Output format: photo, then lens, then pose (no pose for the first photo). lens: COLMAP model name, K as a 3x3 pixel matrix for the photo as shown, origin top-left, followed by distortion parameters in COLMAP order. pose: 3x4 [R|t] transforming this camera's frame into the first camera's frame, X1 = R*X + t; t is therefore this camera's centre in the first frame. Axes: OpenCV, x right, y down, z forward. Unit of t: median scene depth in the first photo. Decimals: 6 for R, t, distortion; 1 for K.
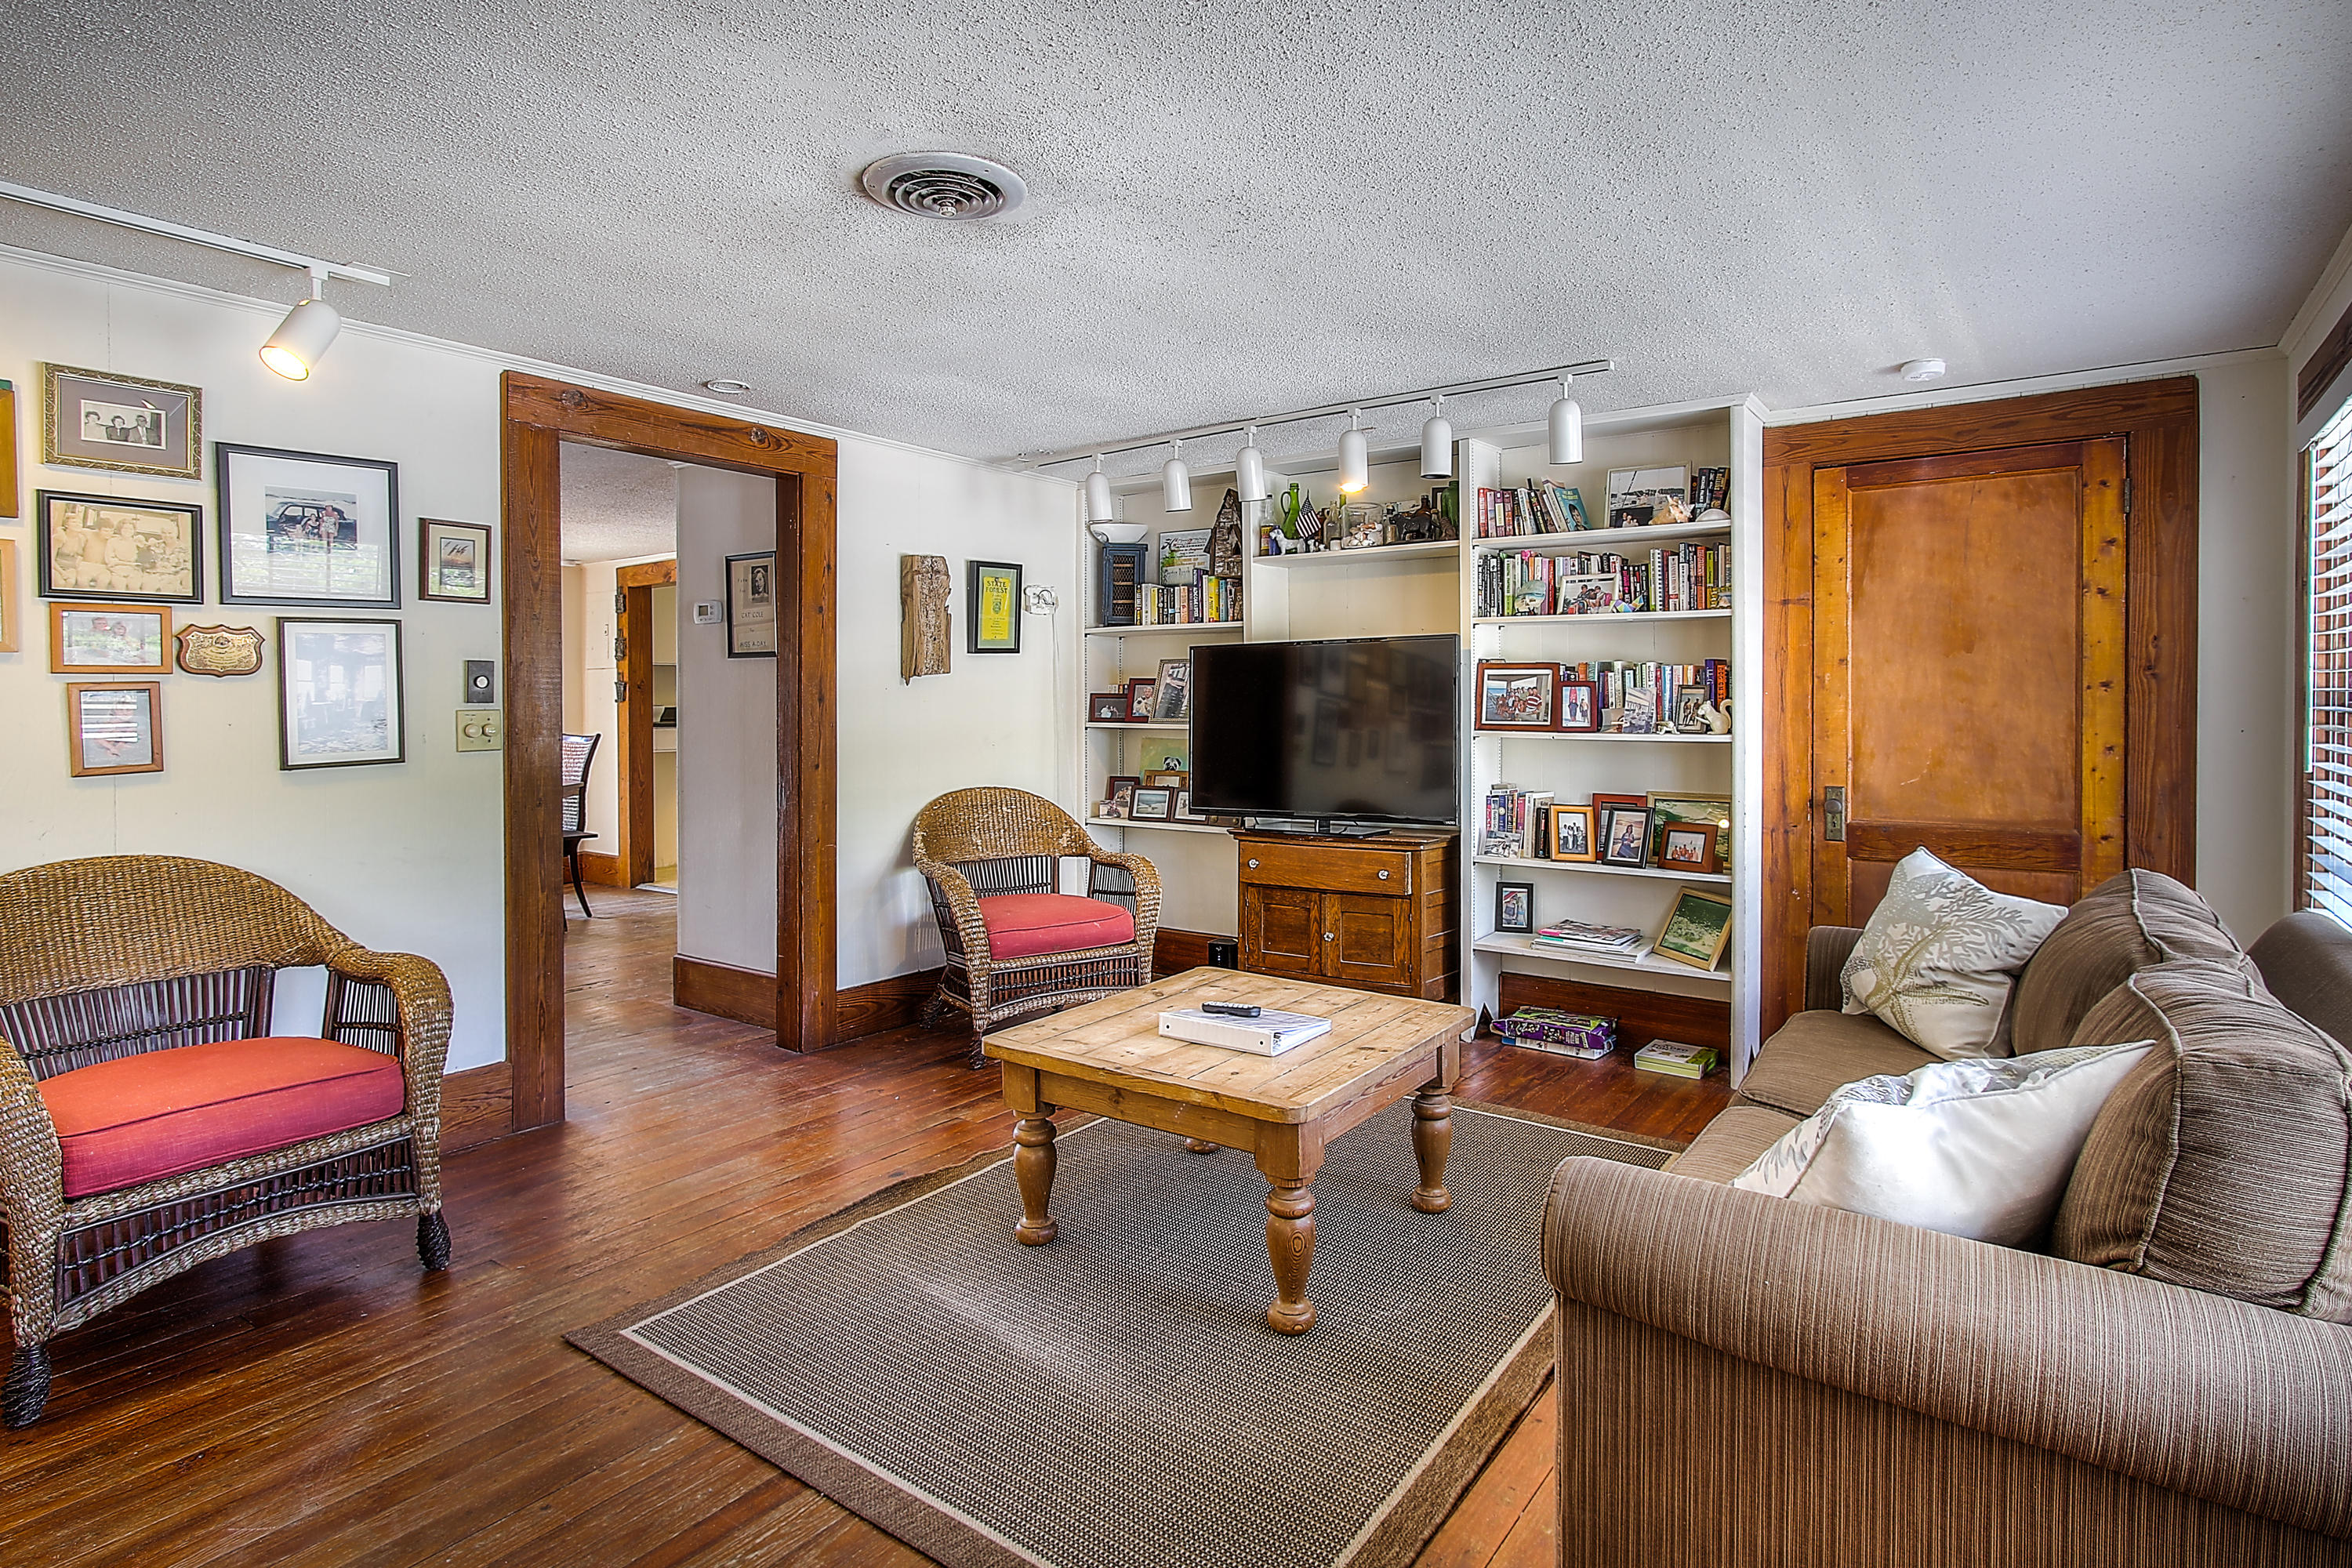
lens RADIAL K [[1279.7, 0, 1206.4], [0, 1279.7, 700.9], [0, 0, 1]] dist [-0.000193, 0.000030]
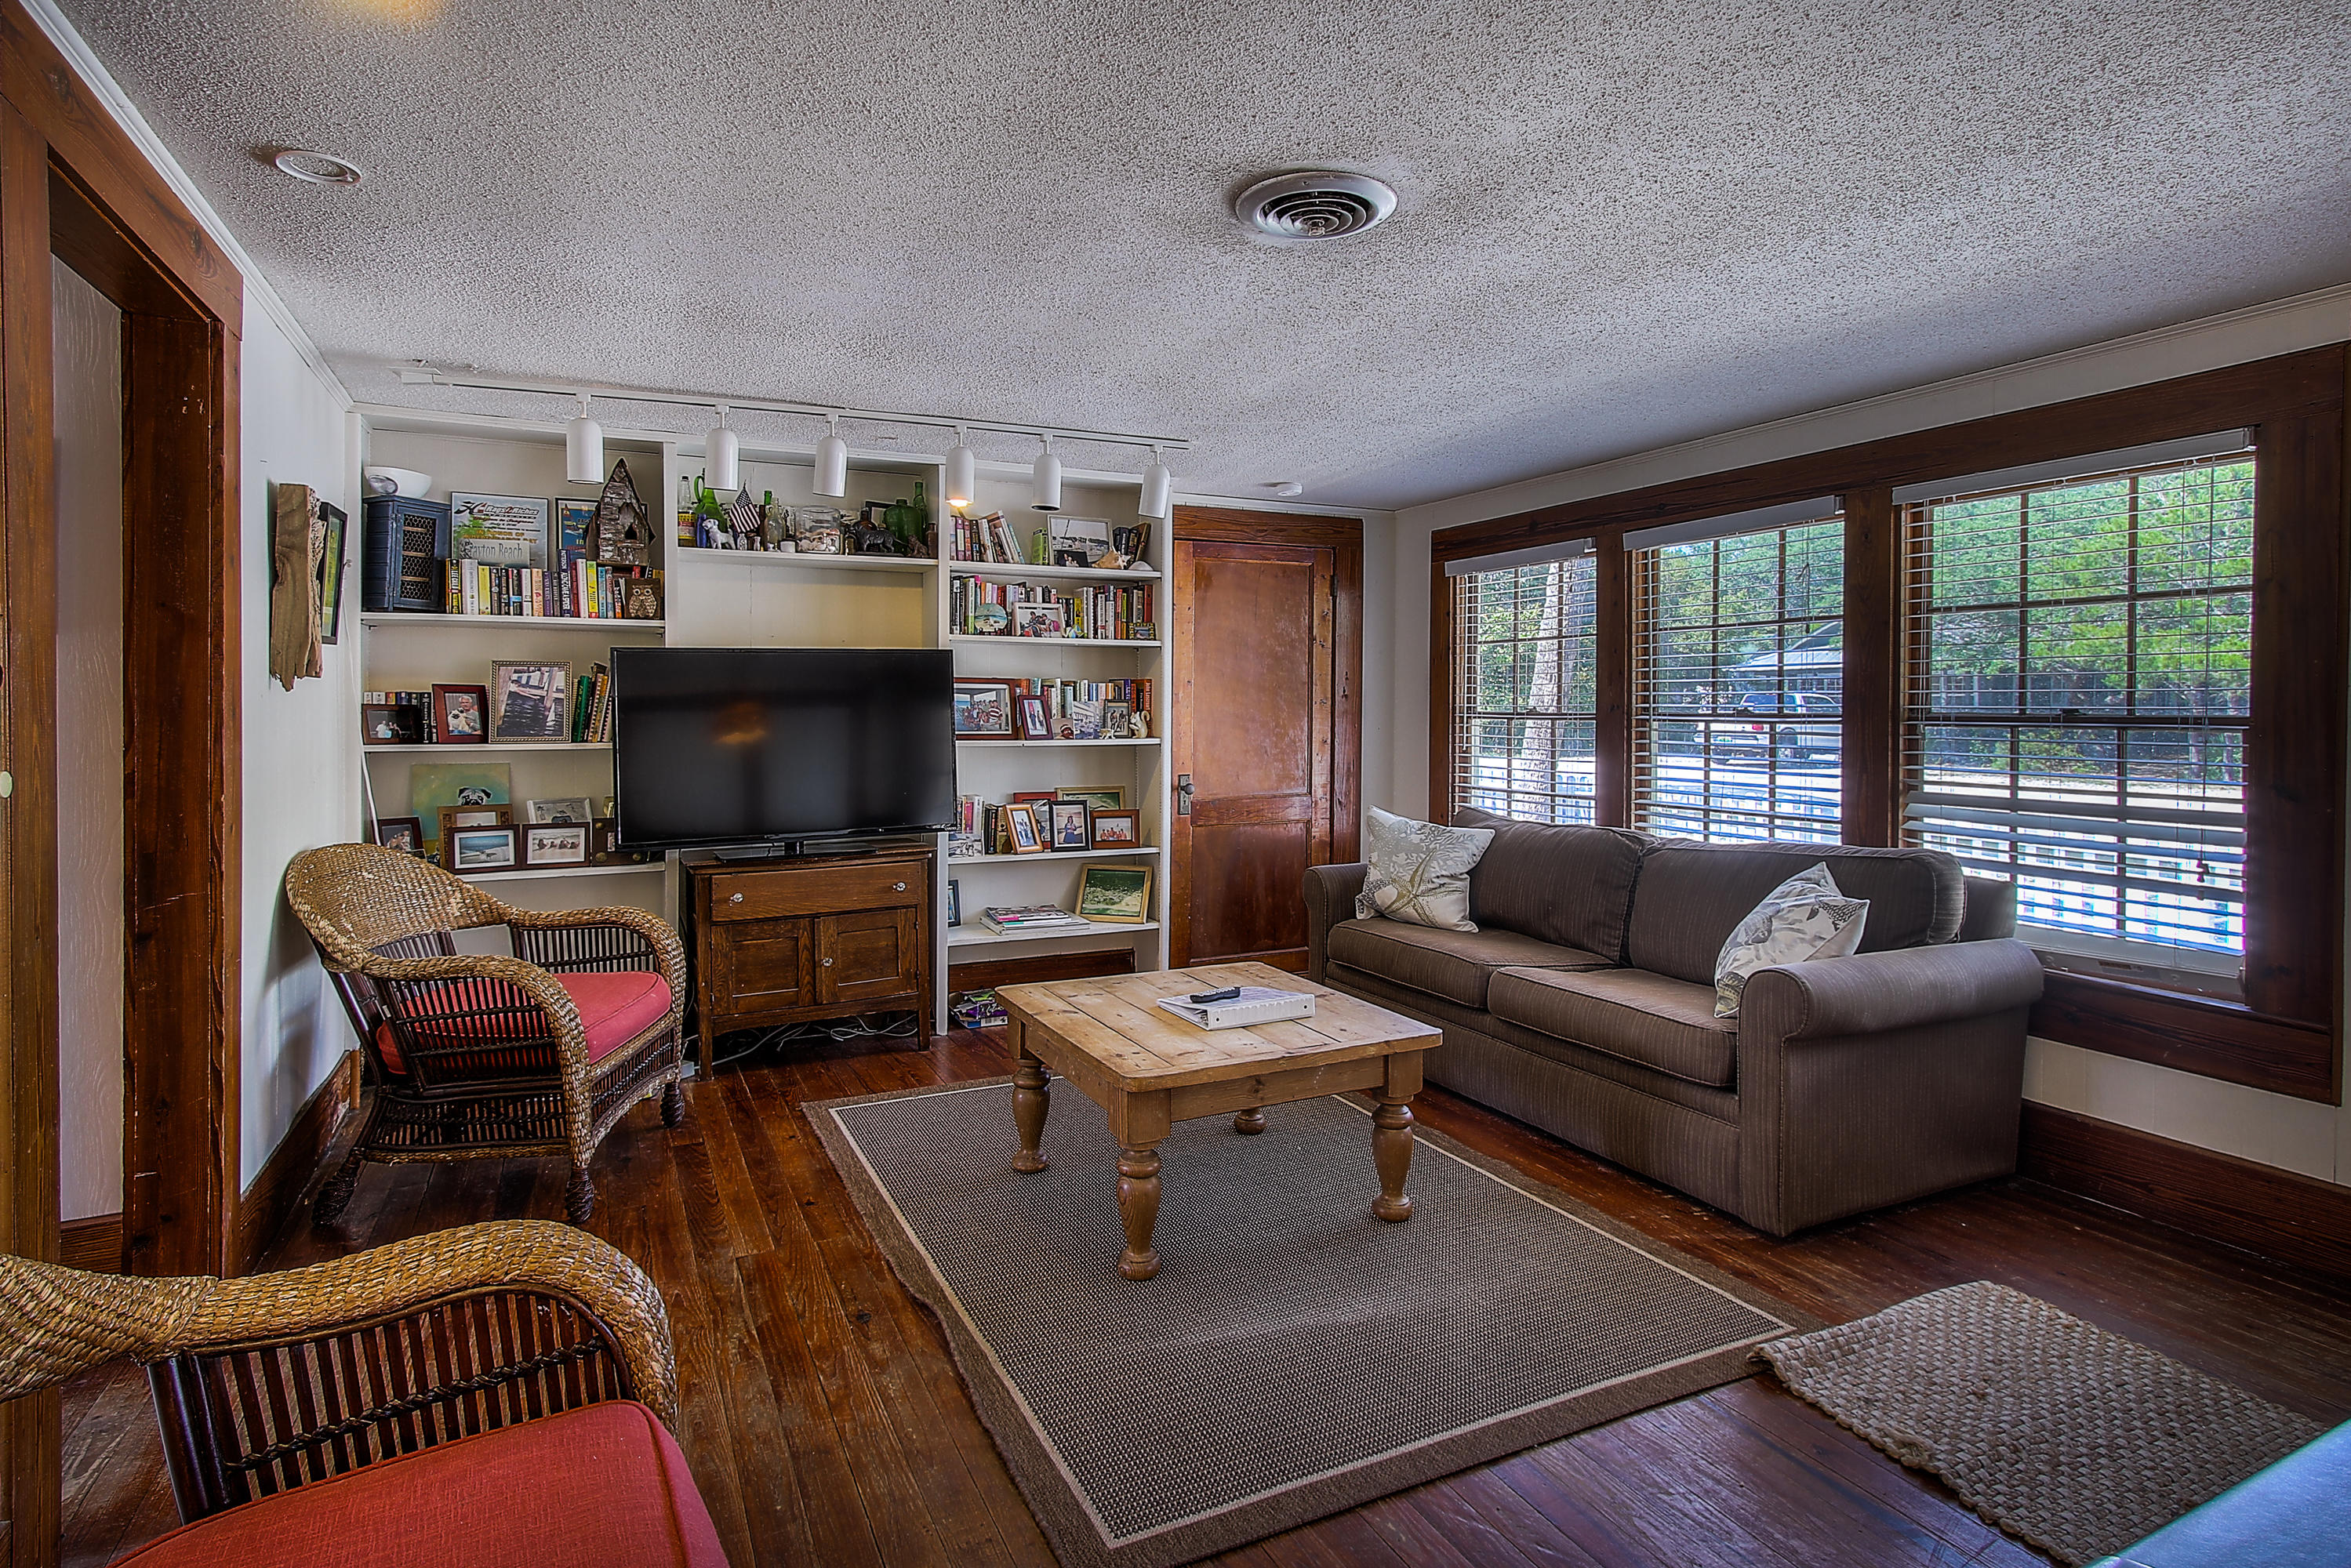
lens RADIAL K [[1211.0, 0, 1224.4], [0, 1211.0, 718.3], [0, 0, 1]] dist [0.001227, -0.000257]
pose [[0.465979, -0.006687, 0.884771, -0.588847], [0.003027, 0.999978, 0.005963, -0.000700], [-0.884791, -0.000101, 0.465989, 0.338601]]
